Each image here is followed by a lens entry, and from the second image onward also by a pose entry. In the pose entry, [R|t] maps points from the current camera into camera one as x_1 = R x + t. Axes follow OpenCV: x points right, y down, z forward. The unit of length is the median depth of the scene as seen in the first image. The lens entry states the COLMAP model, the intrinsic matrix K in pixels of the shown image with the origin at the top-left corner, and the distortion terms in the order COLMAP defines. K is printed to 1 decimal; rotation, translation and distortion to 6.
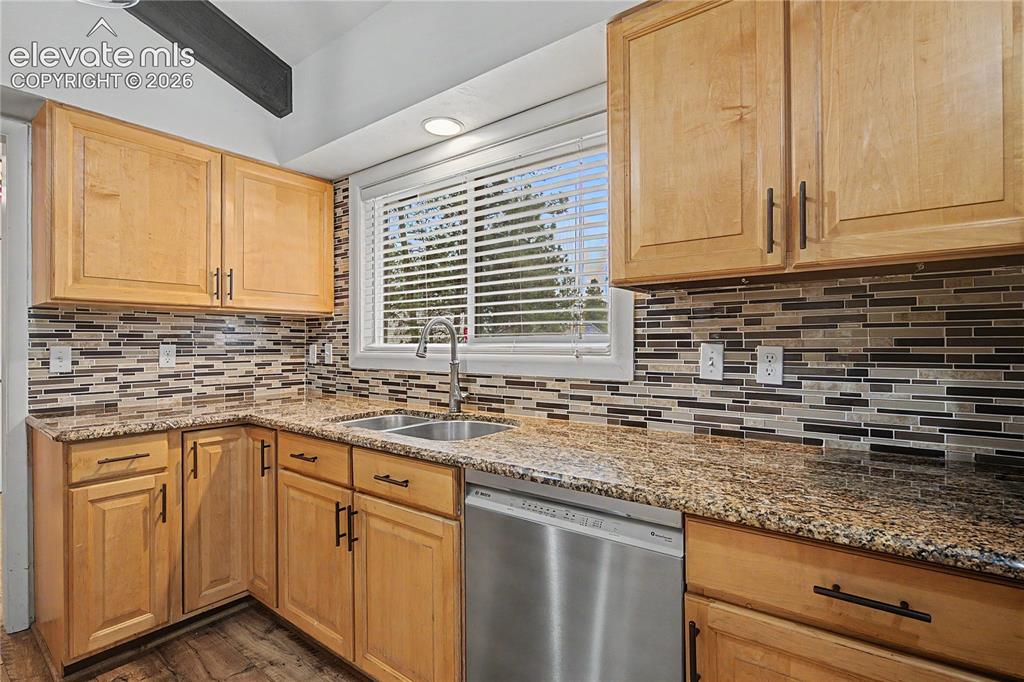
lens RADIAL K [[483.3, 0, 509.5], [0, 483.3, 342.1], [0, 0, 1]] dist [-0.001002, -0.000132]
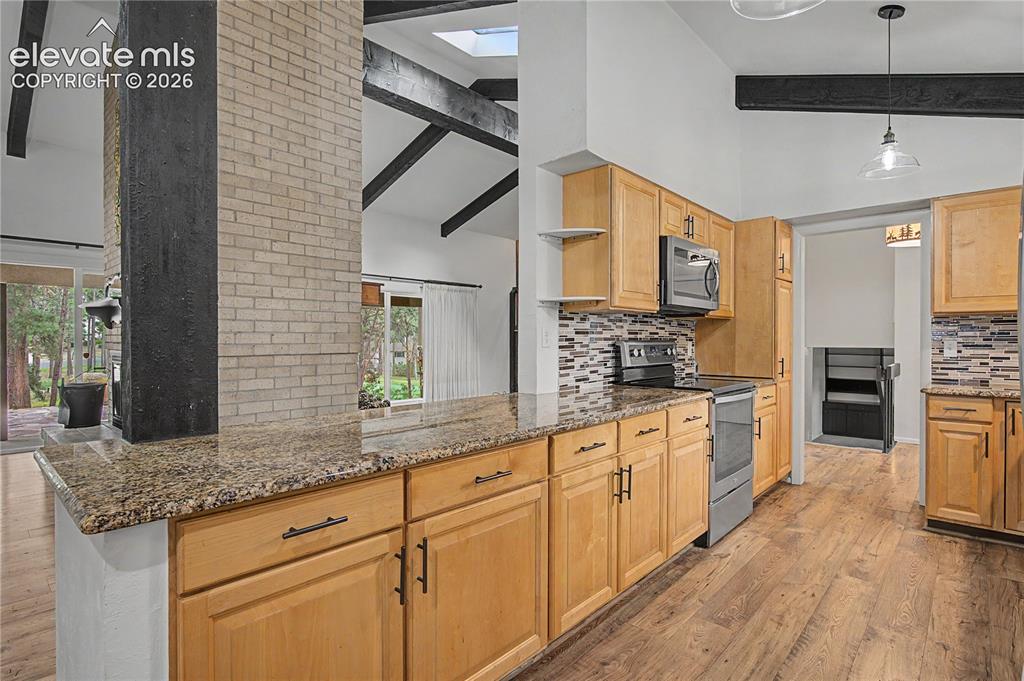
lens RADIAL K [[511.9, 0, 509.3], [0, 511.9, 341.5], [0, 0, 1]] dist [-0.001856, -0.000510]
pose [[-0.099176, 0.007152, -0.995044, 1.054386], [-0.000745, 0.999973, 0.007261, -0.000306], [0.995070, 0.001462, -0.099168, -0.336339]]
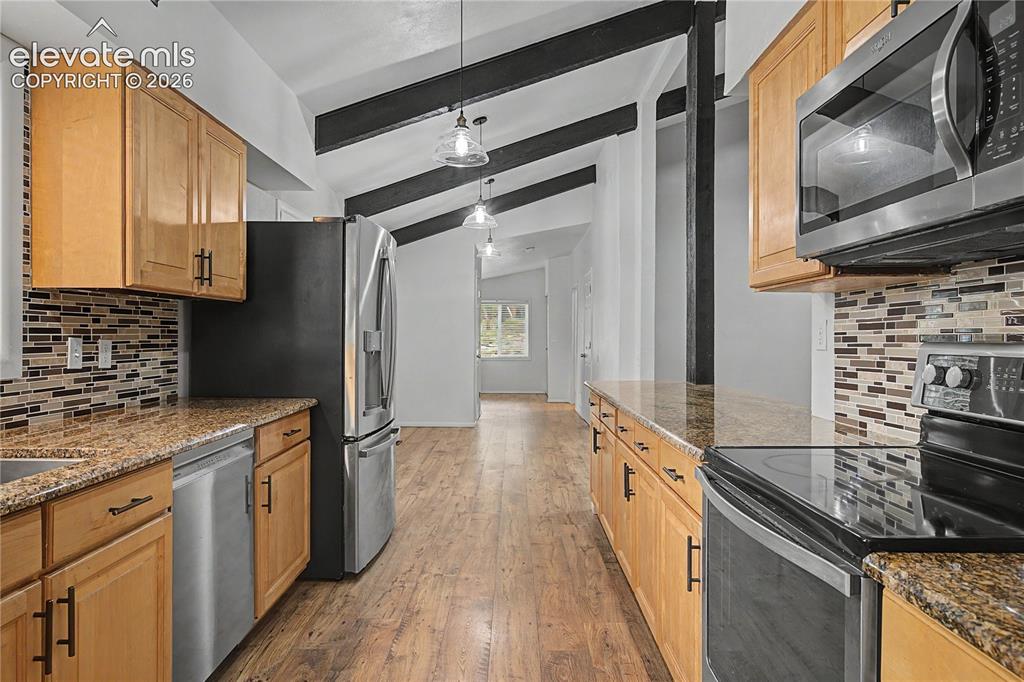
lens RADIAL K [[444.8, 0, 511.3], [0, 444.8, 338.0], [0, 0, 1]] dist [0.002876, 0.001154]
pose [[-0.603385, 0.000439, 0.797450, -1.034090], [-0.000181, 1.000000, -0.000687, 0.004458], [-0.797450, -0.000559, -0.603384, 0.791860]]
